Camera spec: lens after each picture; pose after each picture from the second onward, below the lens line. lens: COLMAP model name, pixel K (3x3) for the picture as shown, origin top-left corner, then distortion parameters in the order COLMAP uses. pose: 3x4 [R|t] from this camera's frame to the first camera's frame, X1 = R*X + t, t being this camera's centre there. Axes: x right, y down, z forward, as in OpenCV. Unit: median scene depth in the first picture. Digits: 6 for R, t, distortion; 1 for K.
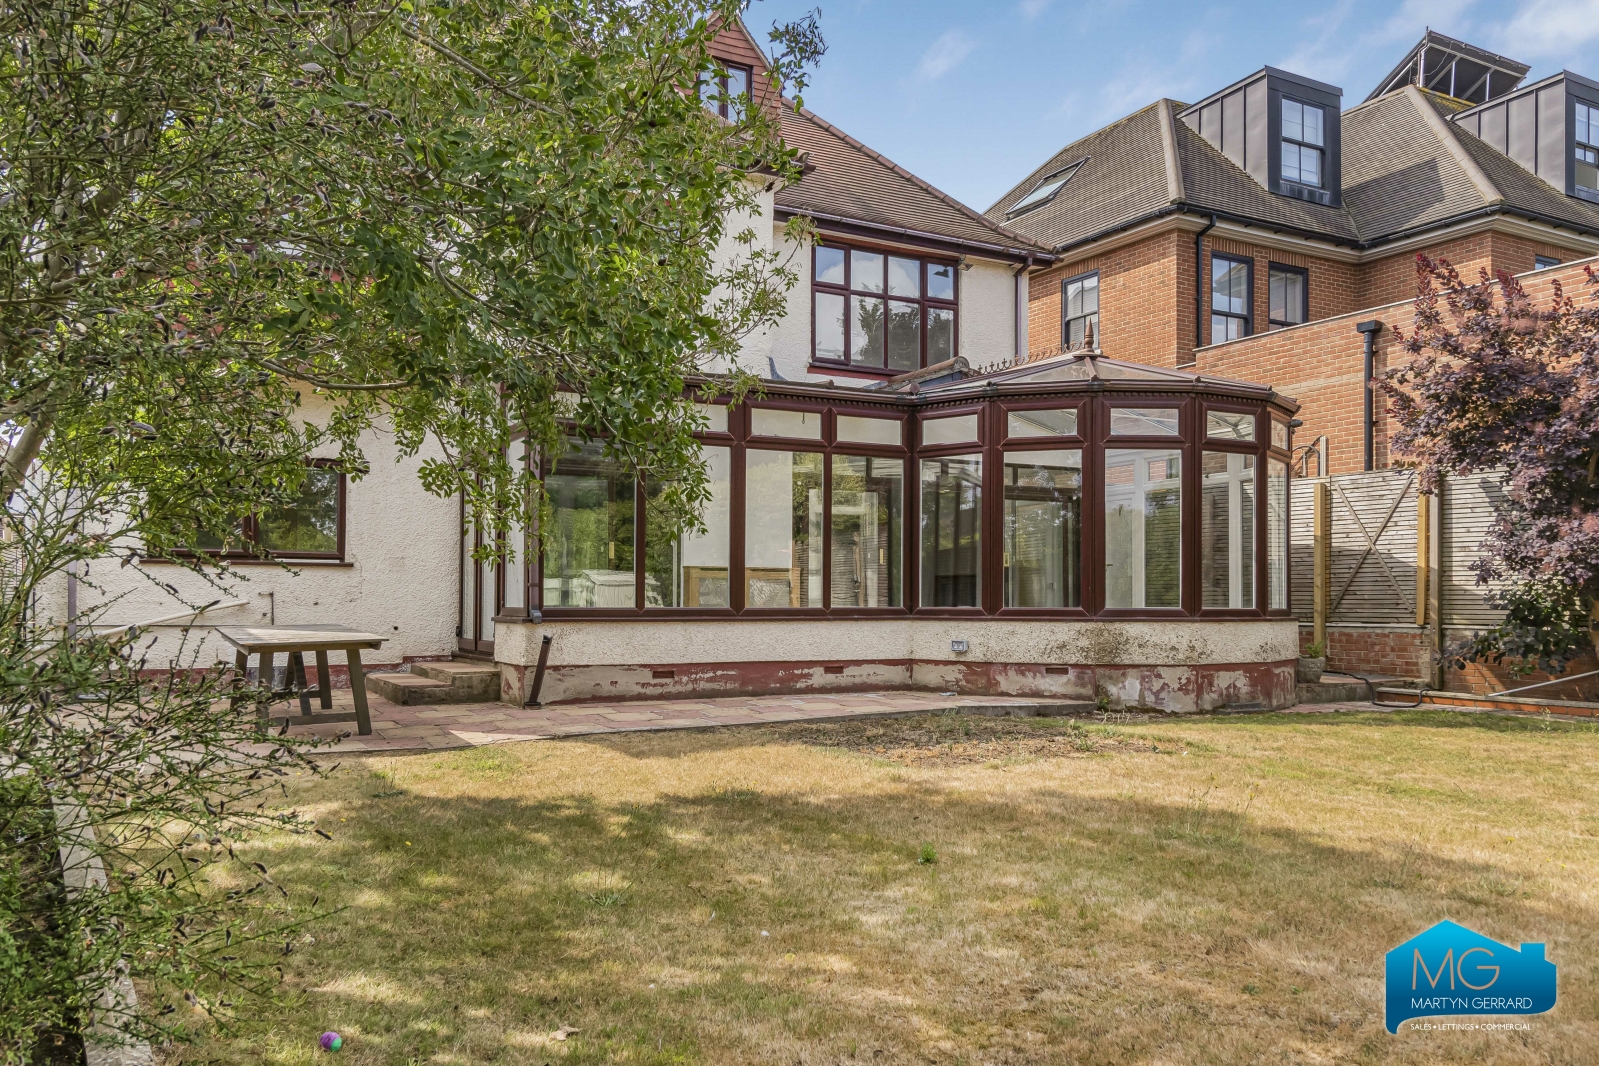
lens RADIAL K [[1277.8, 0, 799.5], [0, 1277.8, 533.0], [0, 0, 1]] dist [0.007085, 0.002785]
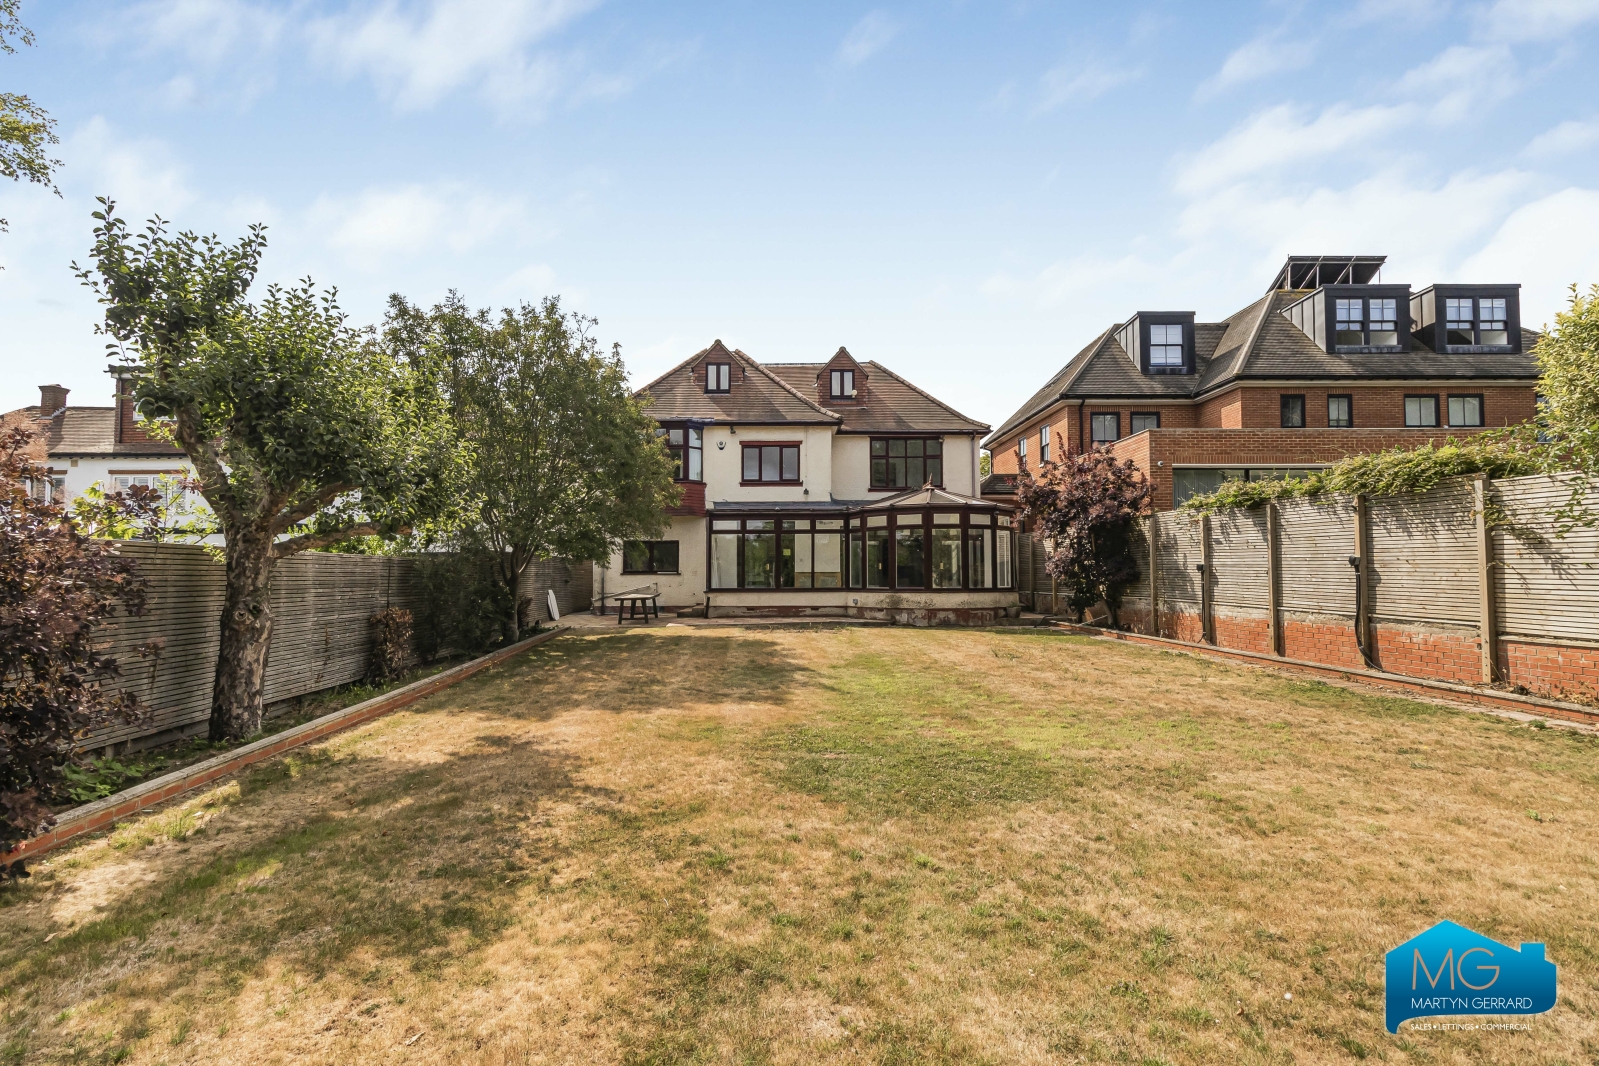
lens RADIAL K [[745.7, 0, 799.5], [0, 745.7, 533.0], [0, 0, 1]] dist [0.000752, 0.000094]
pose [[0.881463, -0.035178, -0.470940, 0.689127], [0.033774, 0.999364, -0.011433, -0.039875], [0.471043, -0.005827, 0.882091, -0.428659]]
